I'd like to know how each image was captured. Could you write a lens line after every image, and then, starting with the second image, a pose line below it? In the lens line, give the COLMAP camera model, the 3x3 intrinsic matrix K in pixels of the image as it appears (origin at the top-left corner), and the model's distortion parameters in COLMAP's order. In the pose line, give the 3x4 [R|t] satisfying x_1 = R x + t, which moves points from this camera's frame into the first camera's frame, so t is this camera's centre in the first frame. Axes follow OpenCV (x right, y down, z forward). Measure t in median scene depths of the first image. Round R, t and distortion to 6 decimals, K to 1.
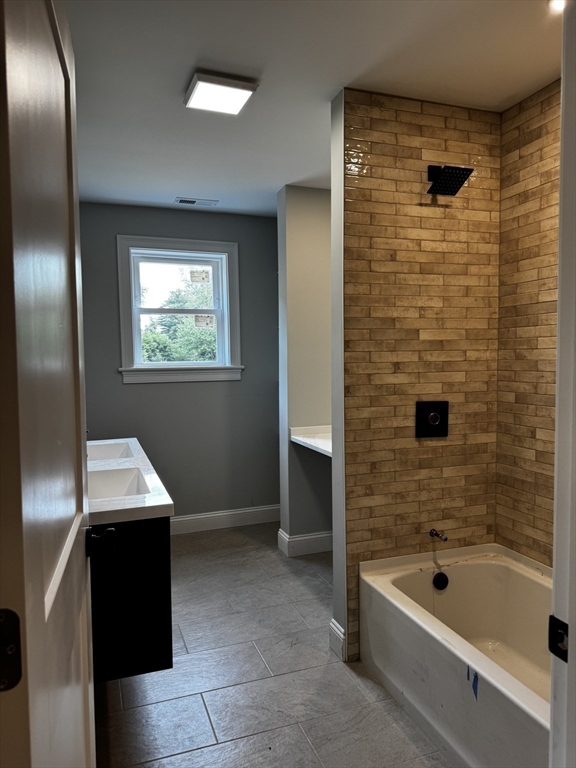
lens RADIAL K [[541.4, 0, 286.5], [0, 541.4, 386.1], [0, 0, 1]] dist [0.055473, -0.070224]
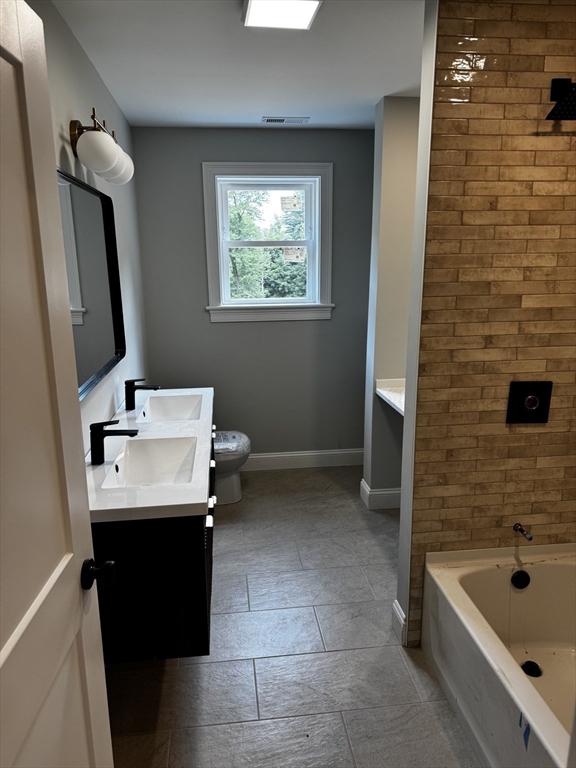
lens RADIAL K [[541.4, 0, 280.1], [0, 541.4, 389.7], [0, 0, 1]] dist [0.055473, -0.070224]
pose [[0.973025, 0.056210, -0.223746, 0.083580], [-0.014592, 0.982917, 0.183471, -0.110861], [0.230237, -0.175257, 0.957223, 0.108329]]
